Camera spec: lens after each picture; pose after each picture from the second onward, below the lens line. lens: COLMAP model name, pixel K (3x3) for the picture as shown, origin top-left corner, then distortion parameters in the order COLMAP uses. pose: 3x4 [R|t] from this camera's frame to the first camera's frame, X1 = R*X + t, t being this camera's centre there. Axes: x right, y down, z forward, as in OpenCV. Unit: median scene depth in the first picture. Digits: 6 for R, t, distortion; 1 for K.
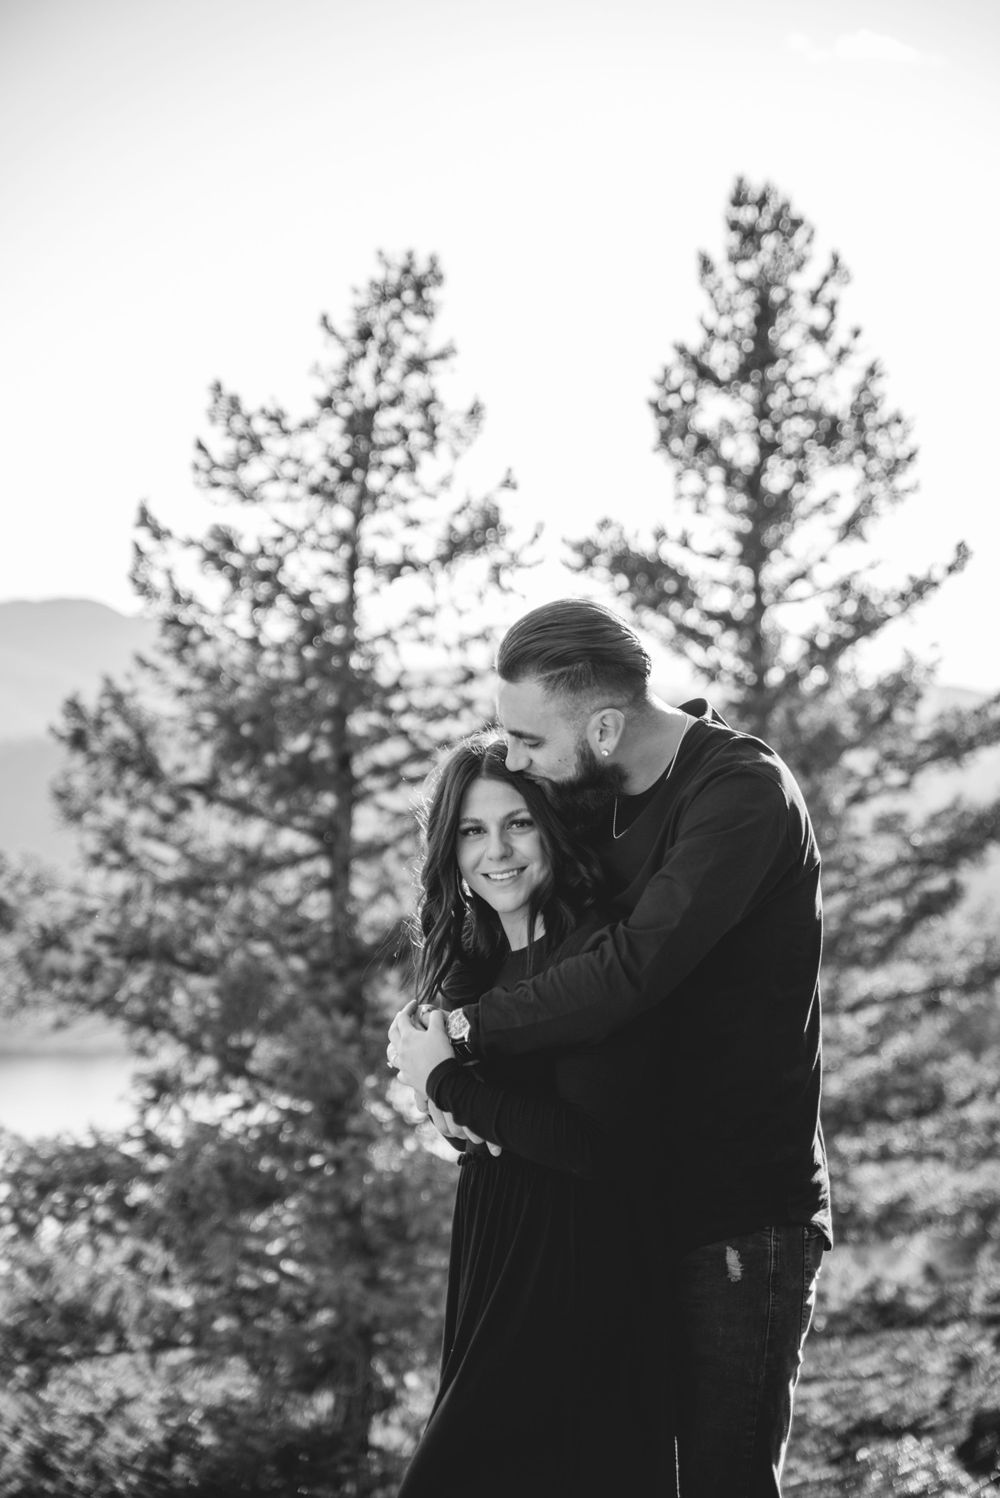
lens RADIAL K [[2767.5, 0, 500.0], [0, 2767.5, 749.0], [0, 0, 1]] dist [0.248541, -0.107183]
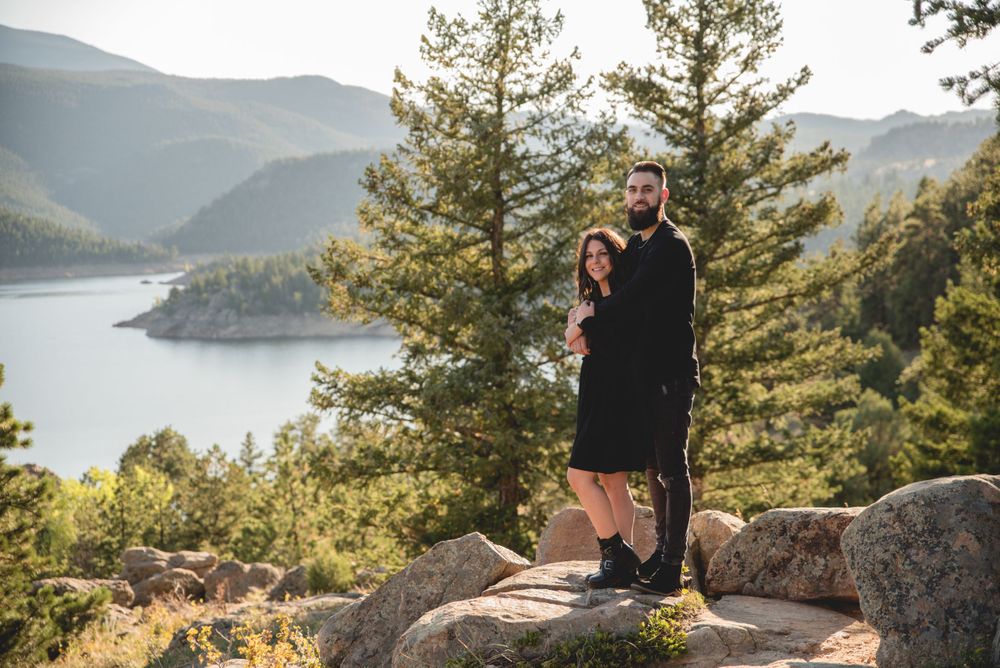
lens RADIAL K [[1847.5, 0, 500.0], [0, 1847.5, 334.0], [0, 0, 1]] dist [0.248541, -0.107183]
pose [[0.999490, -0.018148, -0.026289, -0.020317], [0.020871, 0.994008, 0.107296, -0.039459], [0.024184, -0.107790, 0.993879, -0.382945]]
